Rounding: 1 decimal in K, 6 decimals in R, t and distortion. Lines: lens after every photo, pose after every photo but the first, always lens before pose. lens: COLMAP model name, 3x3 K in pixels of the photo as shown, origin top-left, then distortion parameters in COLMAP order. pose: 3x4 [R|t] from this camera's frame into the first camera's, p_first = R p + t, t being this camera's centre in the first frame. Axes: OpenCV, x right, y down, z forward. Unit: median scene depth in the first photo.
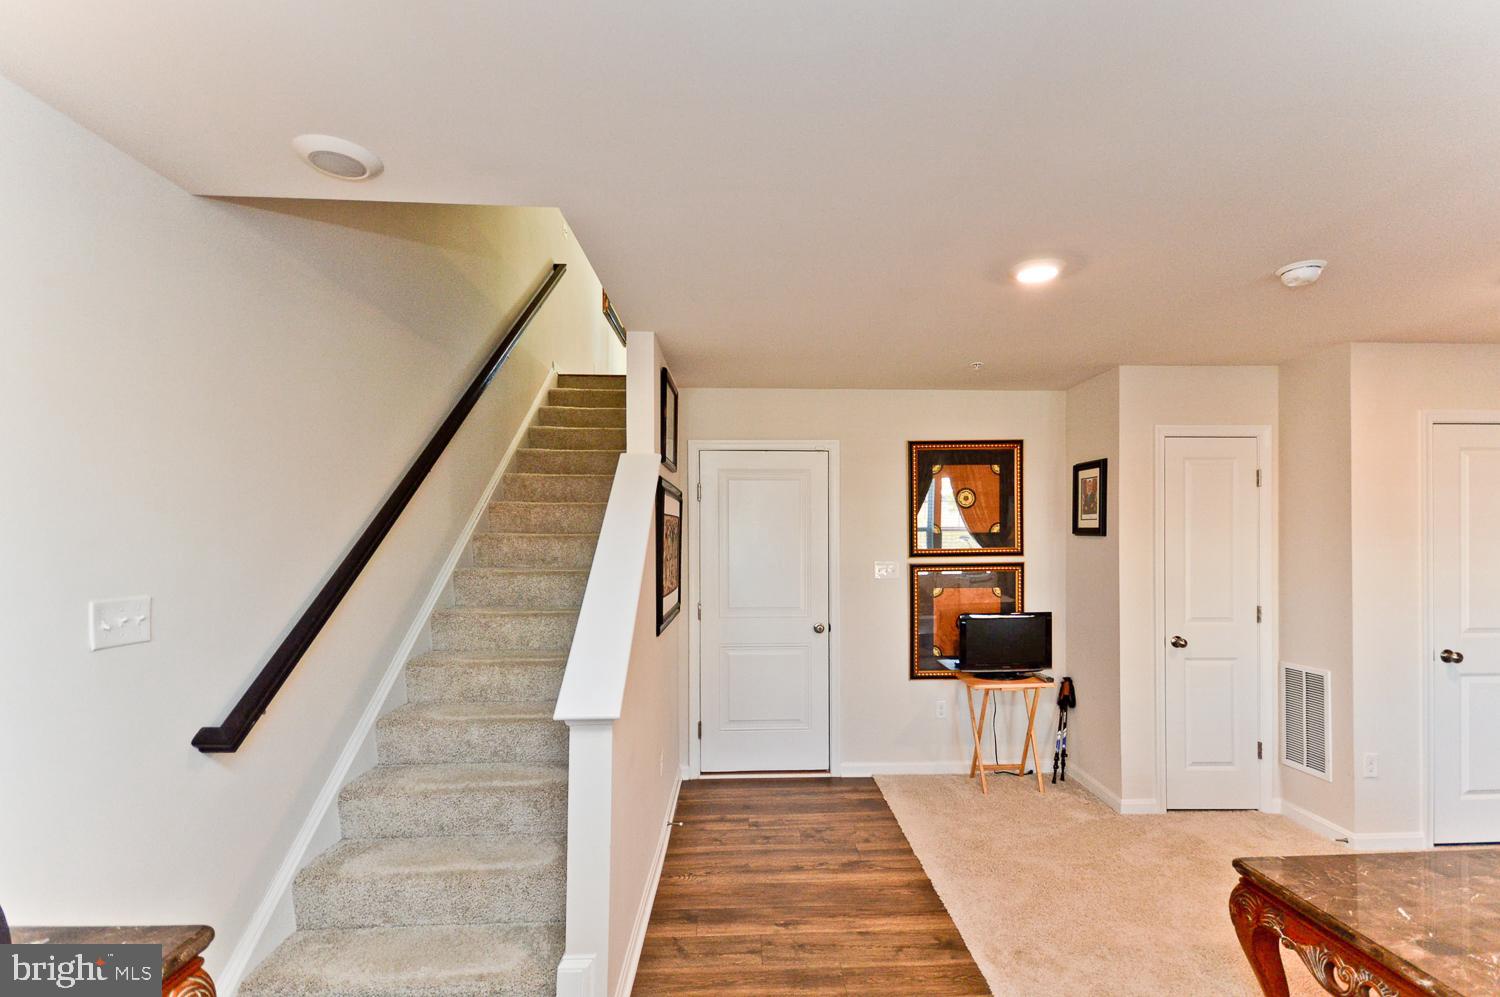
lens RADIAL K [[674.0, 0, 756.3], [0, 674.0, 542.9], [0, 0, 1]] dist [0.016535, -0.010094]
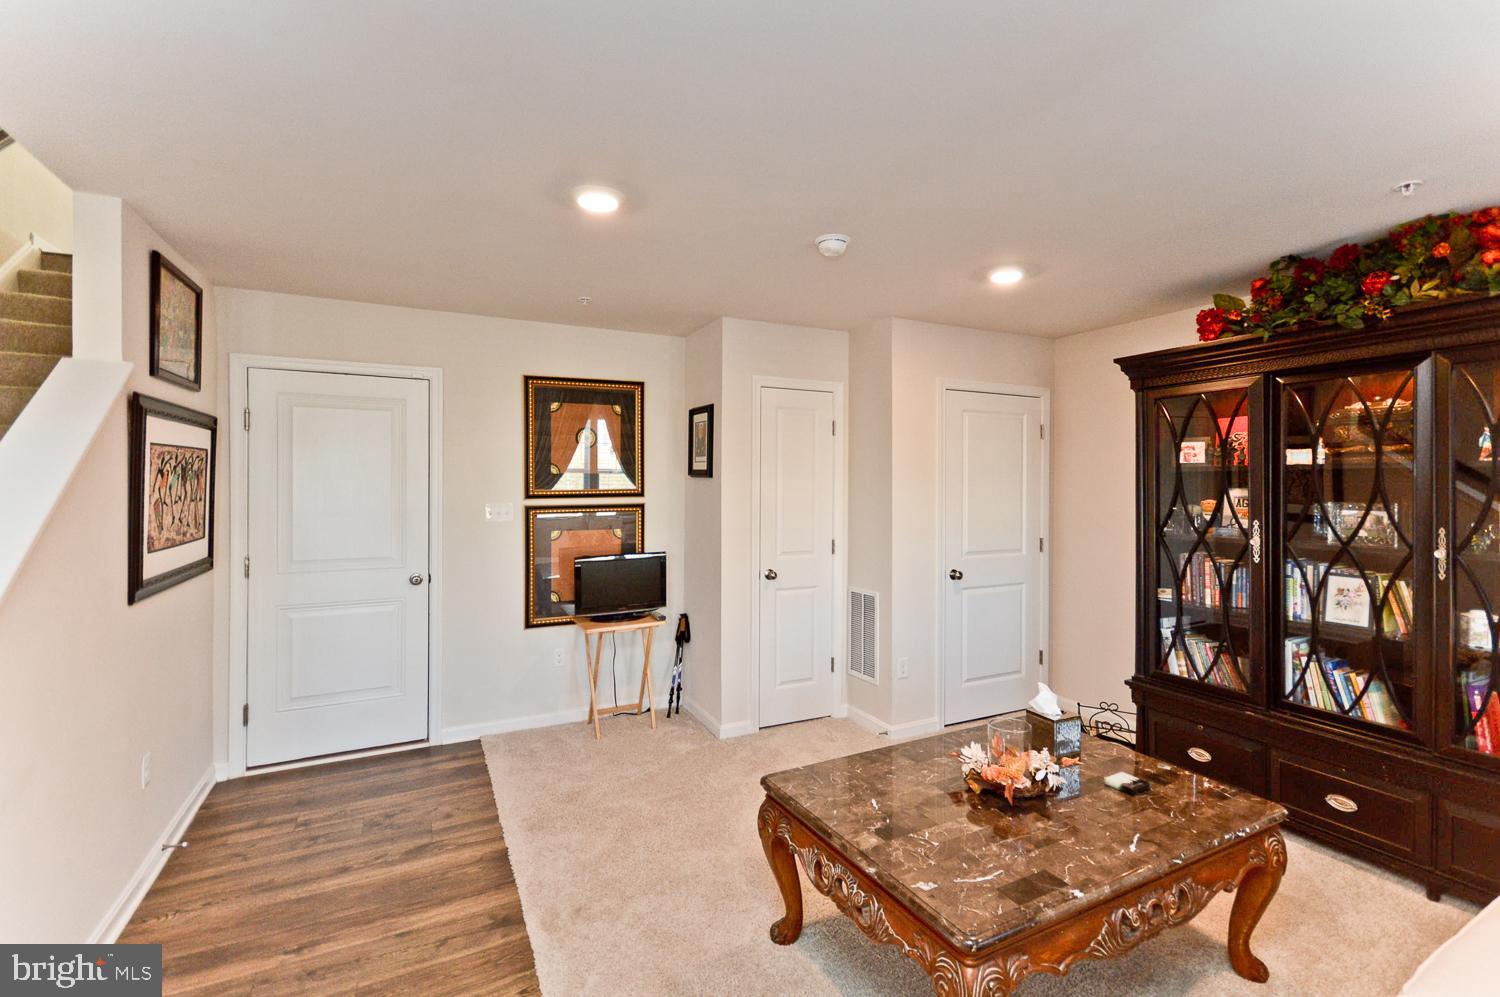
lens RADIAL K [[669.5, 0, 750.0], [0, 669.5, 488.5], [0, 0, 1]] dist [0.002302, -0.000033]
pose [[0.906015, 0.001839, 0.423242, 0.134251], [-0.003373, 0.999990, 0.002875, 0.003671], [-0.423233, -0.004033, 0.906012, 0.028848]]
